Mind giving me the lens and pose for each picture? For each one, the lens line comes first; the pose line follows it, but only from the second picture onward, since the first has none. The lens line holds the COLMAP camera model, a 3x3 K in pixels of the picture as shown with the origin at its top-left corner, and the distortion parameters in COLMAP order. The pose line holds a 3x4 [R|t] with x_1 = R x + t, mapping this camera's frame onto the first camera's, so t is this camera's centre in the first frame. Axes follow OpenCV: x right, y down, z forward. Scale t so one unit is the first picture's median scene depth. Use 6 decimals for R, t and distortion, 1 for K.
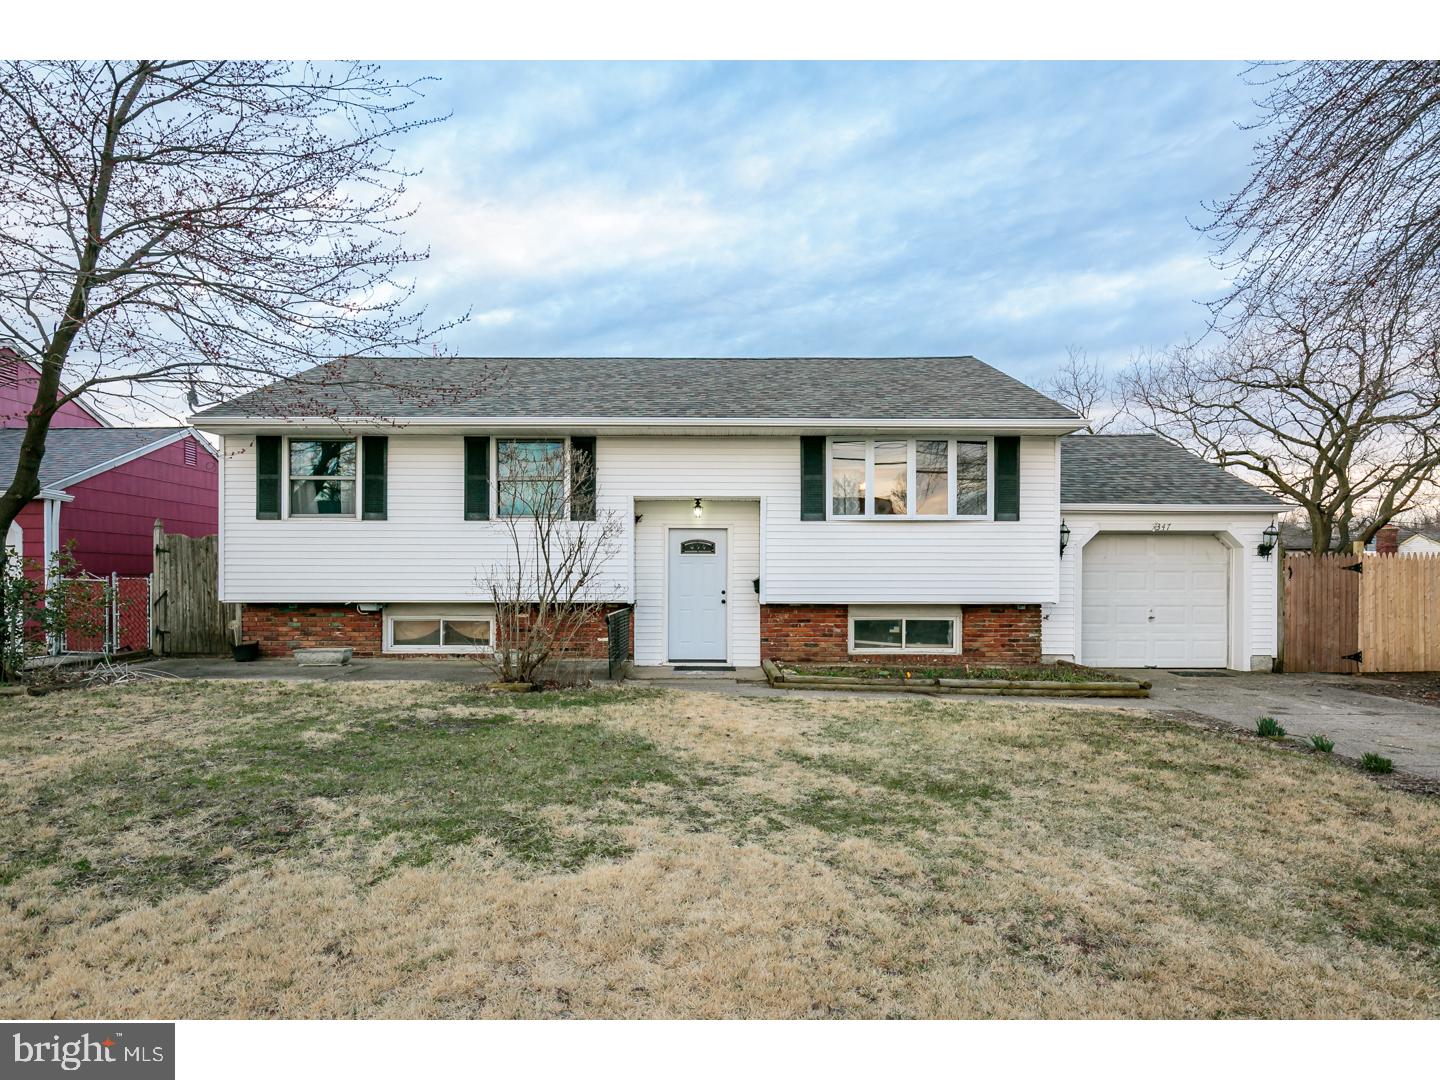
lens RADIAL K [[859.3, 0, 728.8], [0, 859.3, 526.0], [0, 0, 1]] dist [0.003890, -0.001089]
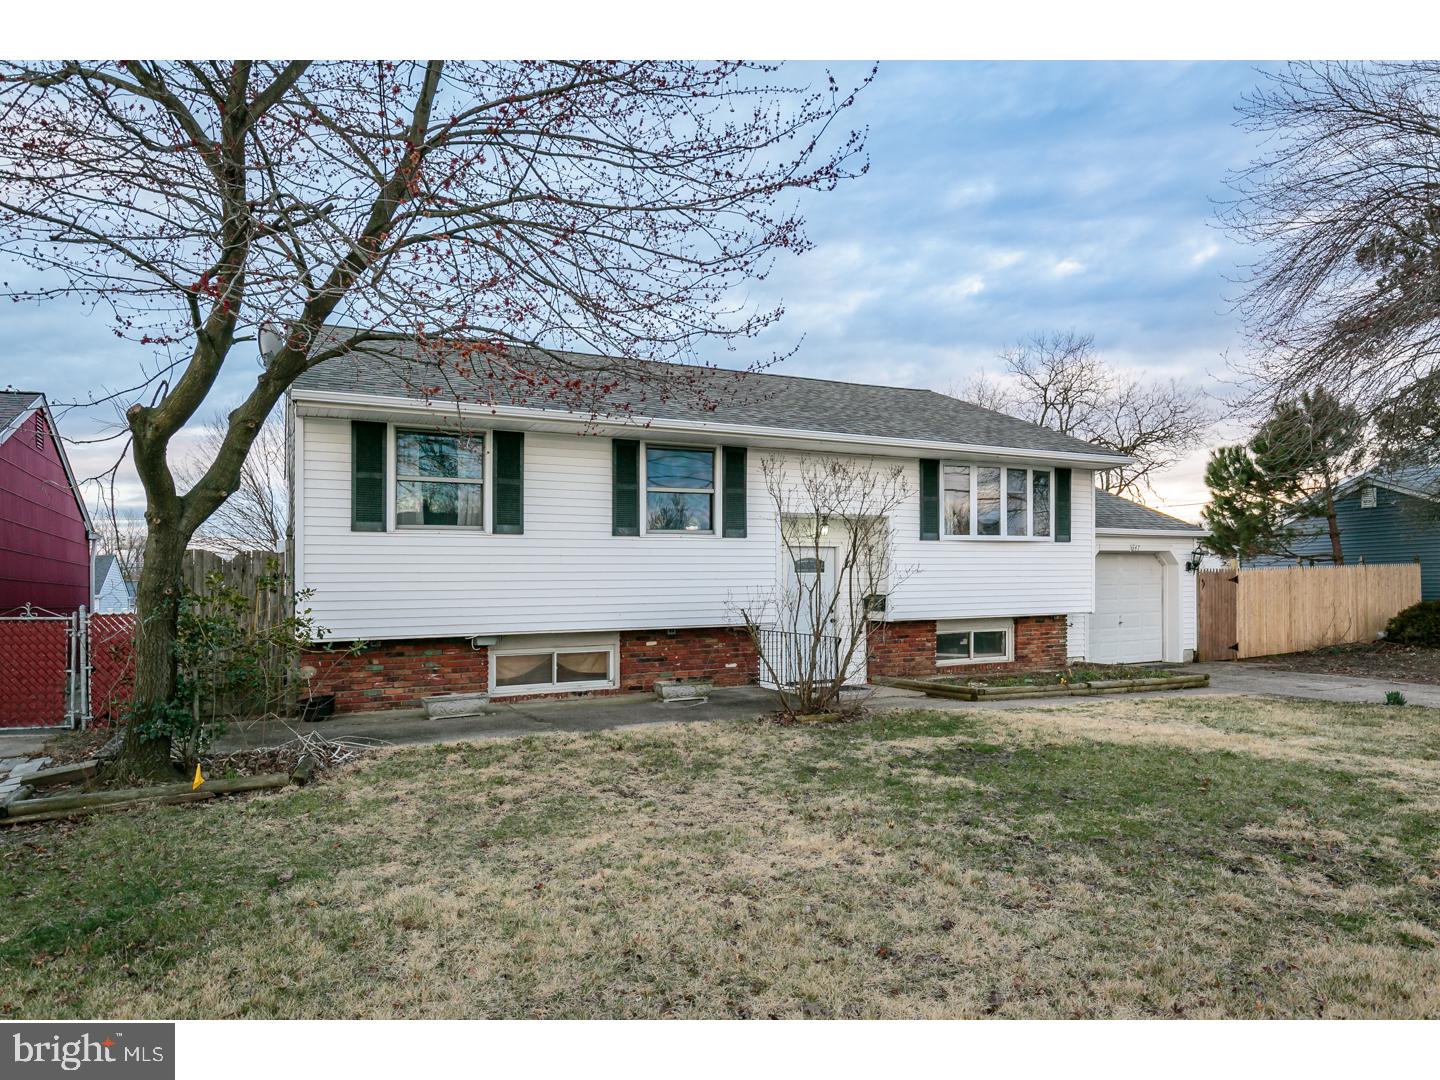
lens RADIAL K [[888.1, 0, 720.0], [0, 888.1, 540.0], [0, 0, 1]] dist [-0.000365, 0.000828]
pose [[0.888490, 0.010002, 0.458787, -0.615216], [-0.010387, 0.999945, -0.001685, -0.001760], [-0.458778, -0.003268, 0.888545, 0.157910]]
